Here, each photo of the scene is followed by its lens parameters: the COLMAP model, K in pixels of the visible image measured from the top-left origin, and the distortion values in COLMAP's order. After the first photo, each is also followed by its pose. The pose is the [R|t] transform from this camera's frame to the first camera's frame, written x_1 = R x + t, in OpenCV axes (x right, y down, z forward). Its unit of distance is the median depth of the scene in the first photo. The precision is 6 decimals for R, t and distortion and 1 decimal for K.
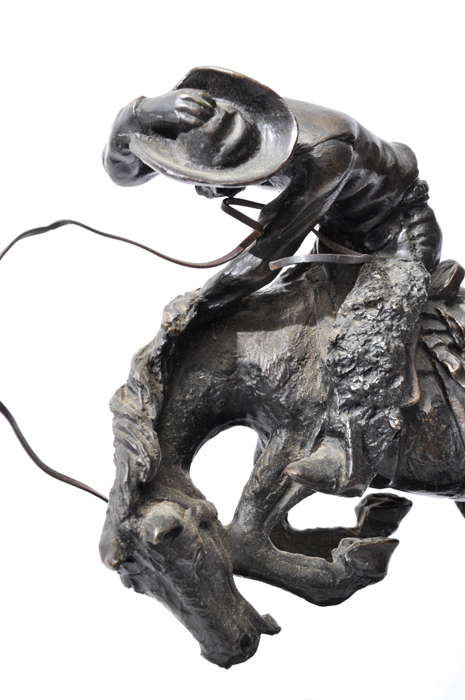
lens RADIAL K [[836.8, 0, 232.5], [0, 836.8, 350.0], [0, 0, 1]] dist [-0.028131, -0.012814]
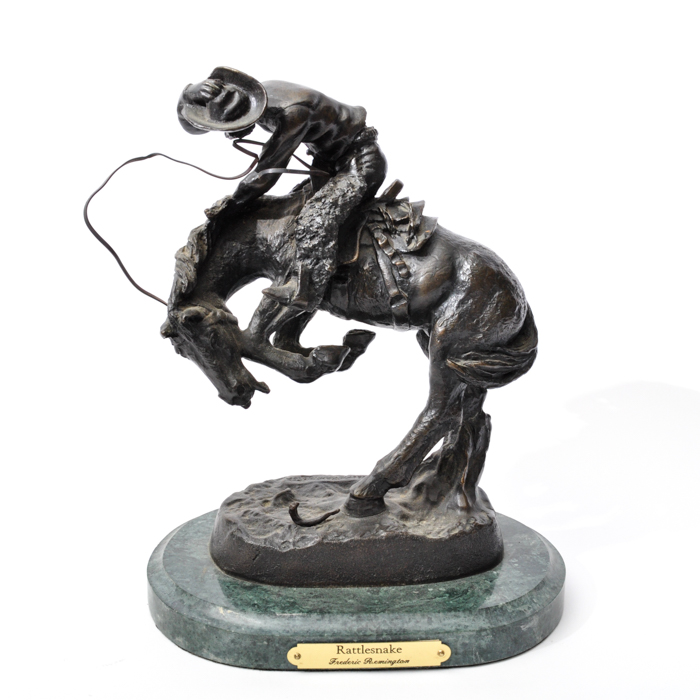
lens RADIAL K [[912.5, 0, 350.0], [0, 912.5, 350.0], [0, 0, 1]] dist [-0.015725, -0.029963]
pose [[0.974884, 0.036059, -0.219776, 0.654808], [-0.033936, 0.999334, 0.013428, 0.228985], [0.220113, -0.005632, 0.975458, -0.830281]]
